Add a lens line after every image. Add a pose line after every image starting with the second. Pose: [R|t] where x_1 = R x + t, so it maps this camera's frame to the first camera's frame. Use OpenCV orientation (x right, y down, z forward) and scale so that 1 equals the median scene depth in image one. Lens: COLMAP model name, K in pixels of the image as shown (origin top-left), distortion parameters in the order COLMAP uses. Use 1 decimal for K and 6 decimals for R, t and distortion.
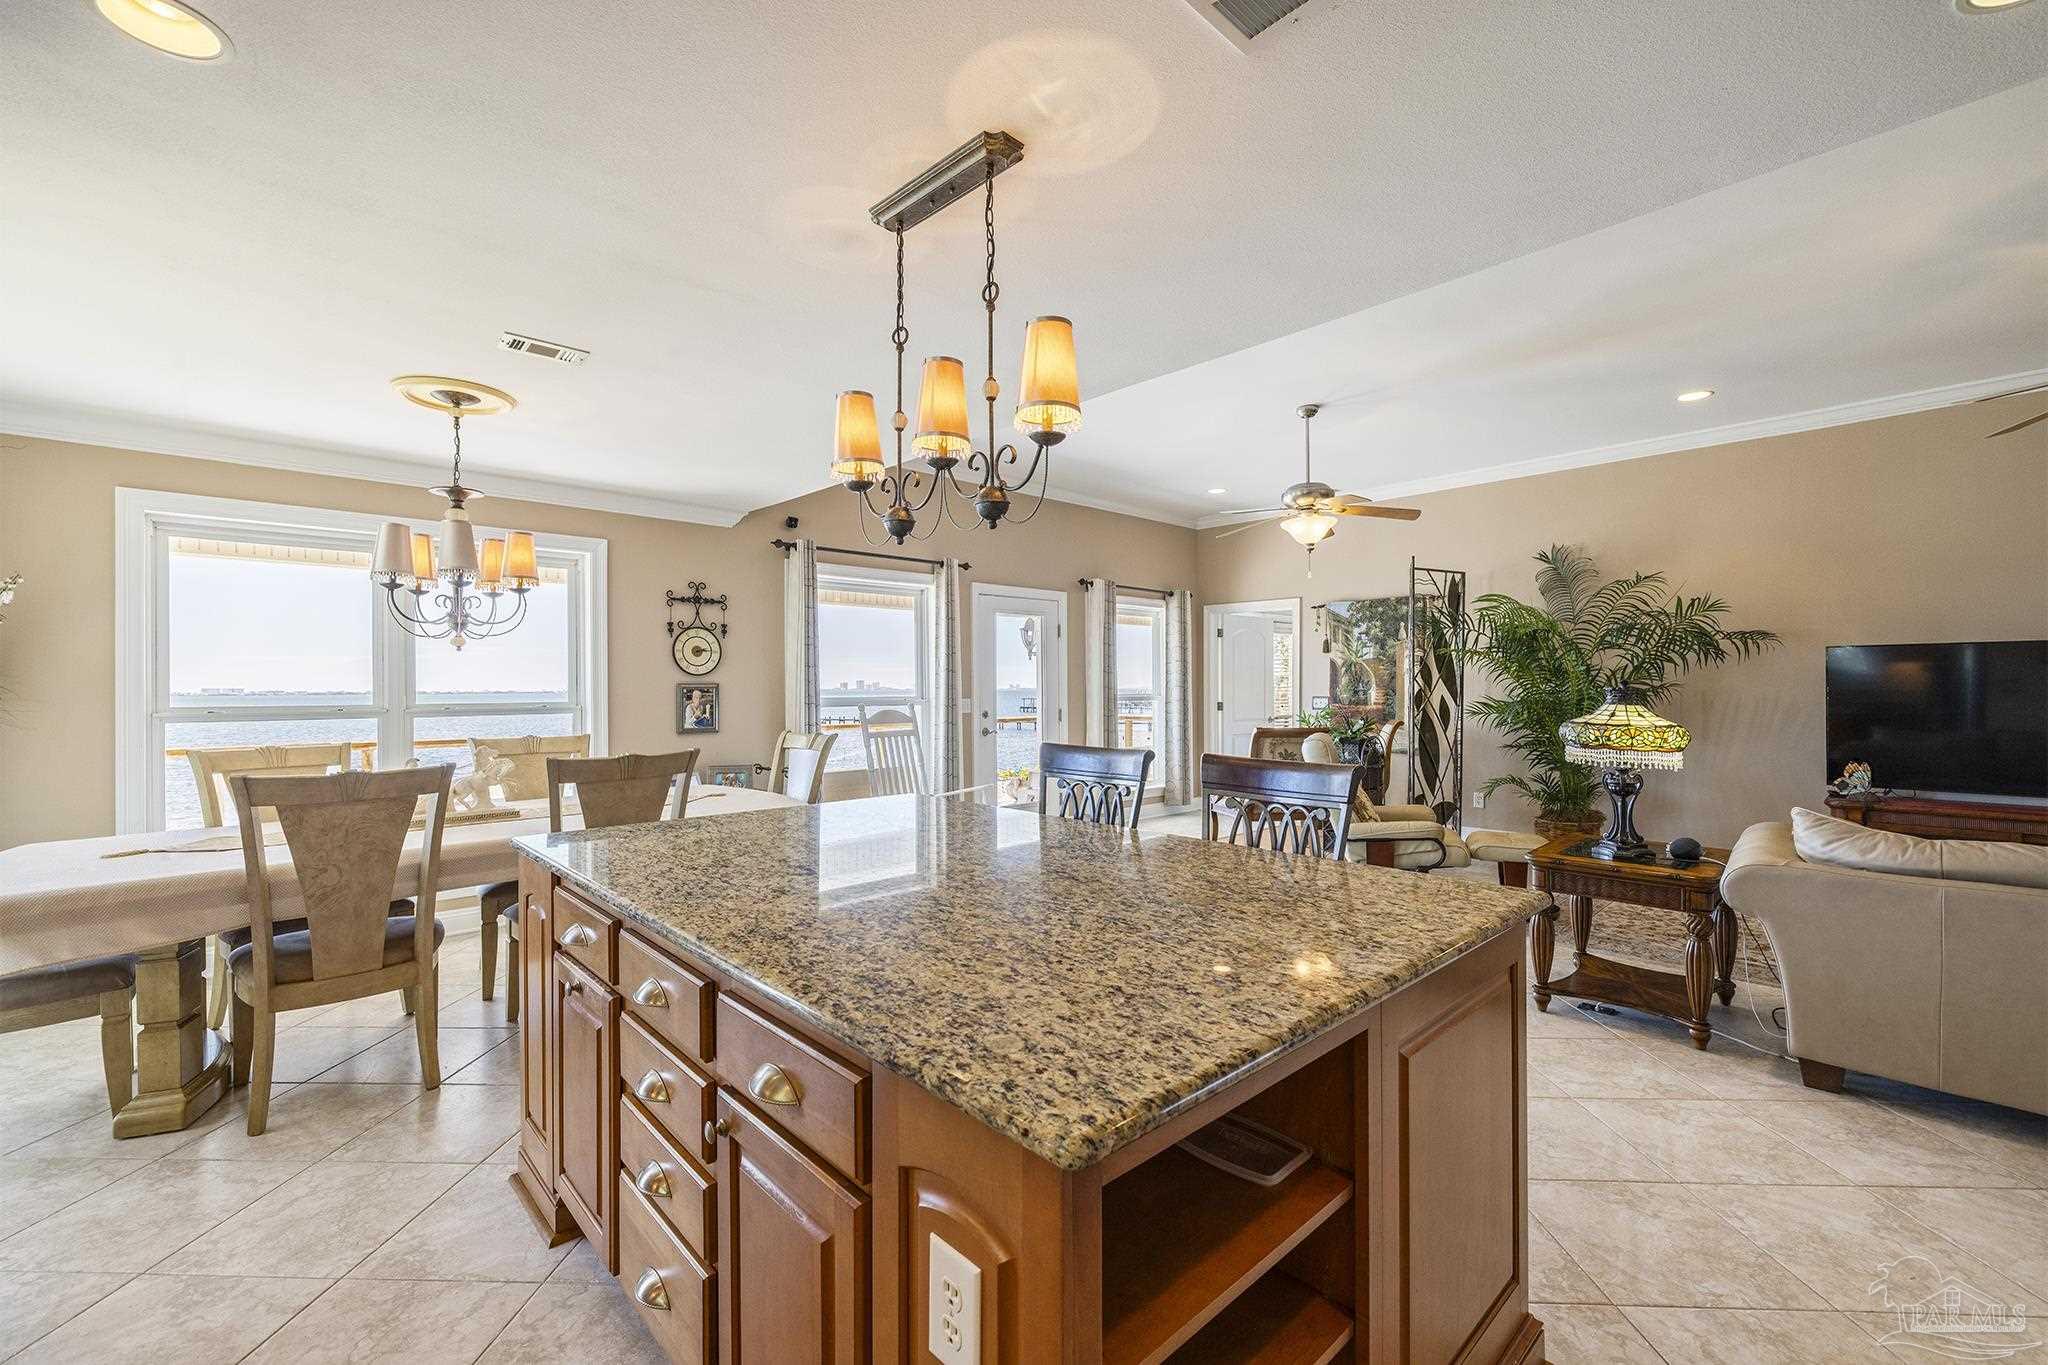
lens RADIAL K [[852.6, 0, 1050.0], [0, 852.6, 694.4], [0, 0, 1]] dist [0.011139, 0.000547]
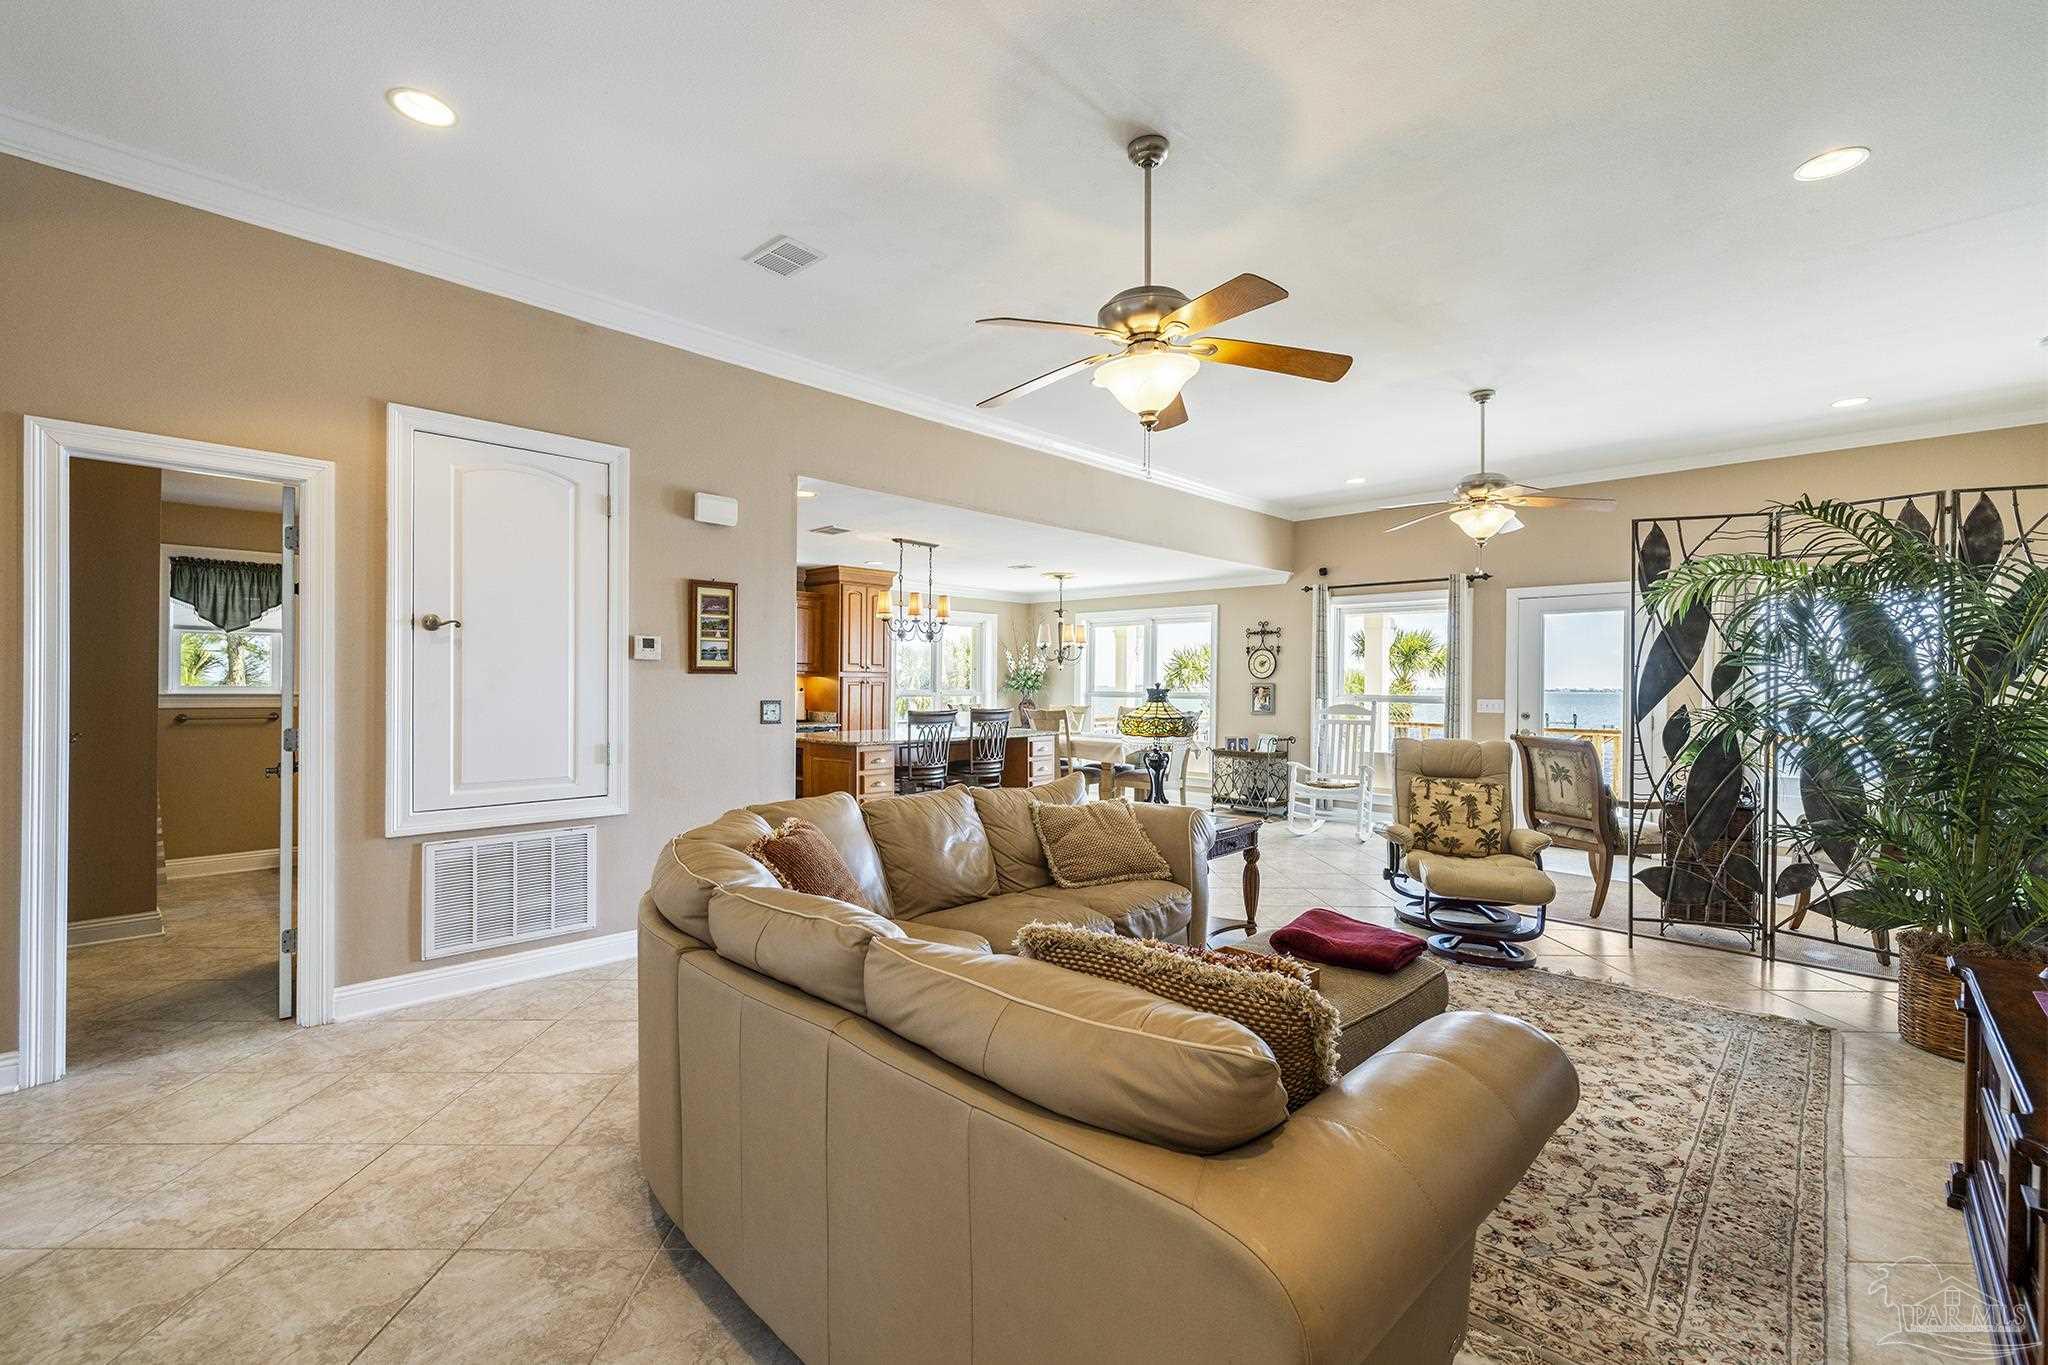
lens RADIAL K [[905.4, 0, 1021.5], [0, 905.4, 679.3], [0, 0, 1]] dist [-0.006637, -0.000910]
pose [[0.041311, 0.000268, -0.999146, 1.257205], [-0.014606, 0.999893, -0.000336, -0.013737], [0.999040, 0.014608, 0.041310, 0.459183]]
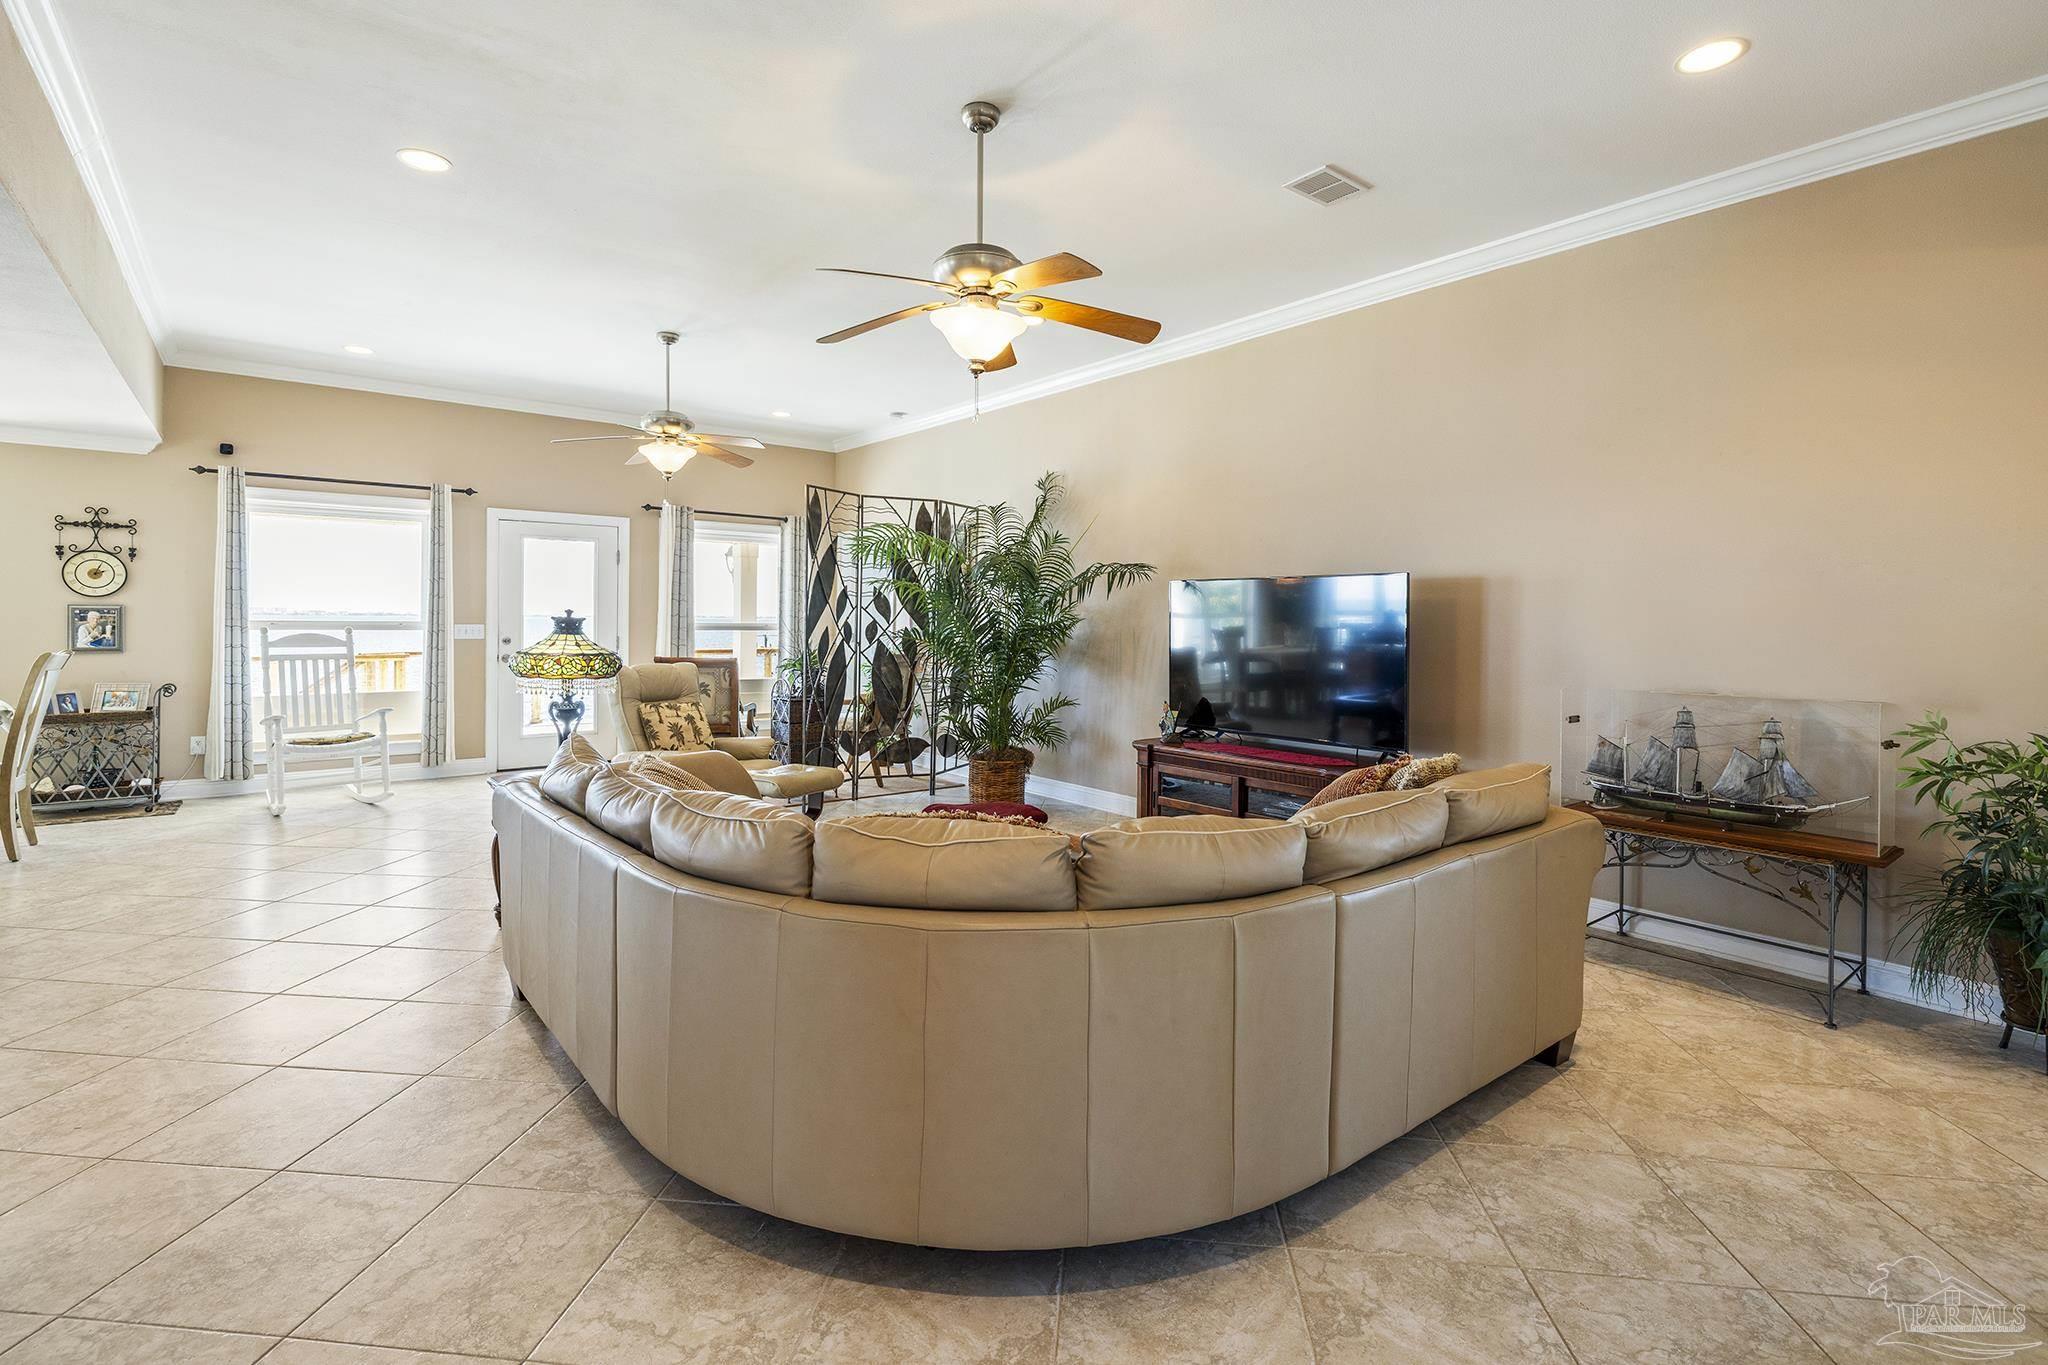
lens RADIAL K [[905.4, 0, 1020.2], [0, 905.4, 626.4], [0, 0, 1]] dist [-0.006637, -0.000910]
pose [[0.997845, 0.015402, -0.063786, 0.761776], [-0.015170, 0.999876, 0.004116, -0.007844], [0.063841, -0.003139, 0.997955, -0.018573]]
